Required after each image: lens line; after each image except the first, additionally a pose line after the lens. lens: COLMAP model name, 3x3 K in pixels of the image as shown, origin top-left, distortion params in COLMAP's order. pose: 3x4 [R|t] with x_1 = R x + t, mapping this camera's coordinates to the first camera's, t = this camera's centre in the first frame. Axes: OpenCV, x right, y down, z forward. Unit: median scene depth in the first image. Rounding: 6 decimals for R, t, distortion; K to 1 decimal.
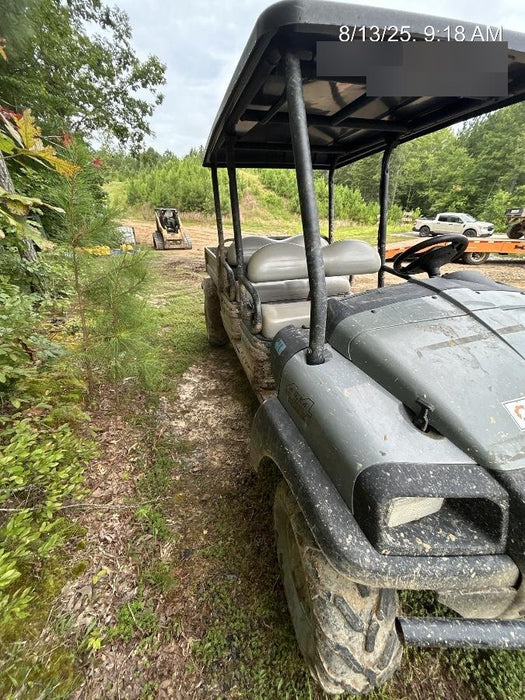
lens RADIAL K [[282.8, 0, 265.1], [0, 282.8, 346.7], [0, 0, 1]] dist [0.000894, -0.000571]
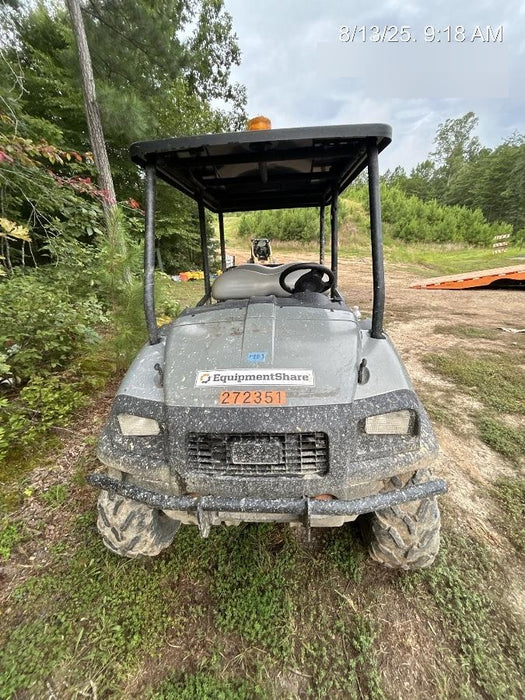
lens RADIAL K [[282.8, 0, 265.1], [0, 282.8, 346.7], [0, 0, 1]] dist [0.000894, -0.000571]
pose [[0.941203, 0.087391, -0.326342, 0.097661], [-0.113745, 0.991540, -0.062528, 0.007006], [0.318117, 0.095971, 0.943181, -0.021214]]
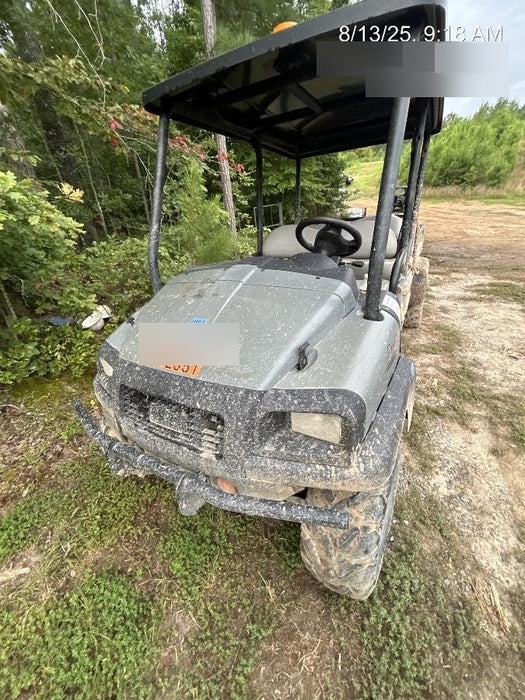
lens RADIAL K [[284.4, 0, 264.9], [0, 284.4, 348.2], [0, 0, 1]] dist [-0.000752, -0.000247]
pose [[0.706891, 0.273077, -0.652483, 0.139000], [-0.231460, 0.960986, 0.151431, -0.005561], [0.668380, 0.043979, 0.742519, 0.014022]]
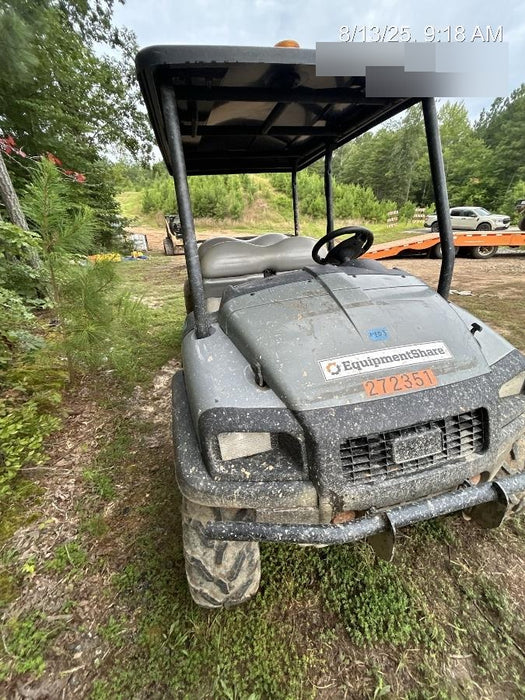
lens RADIAL K [[282.8, 0, 265.1], [0, 282.8, 346.7], [0, 0, 1]] dist [0.000894, -0.000571]
pose [[0.998158, -0.017300, -0.058148, 0.039409], [0.016821, 0.999821, -0.008713, 0.008332], [0.058289, 0.007719, 0.998270, -0.013735]]
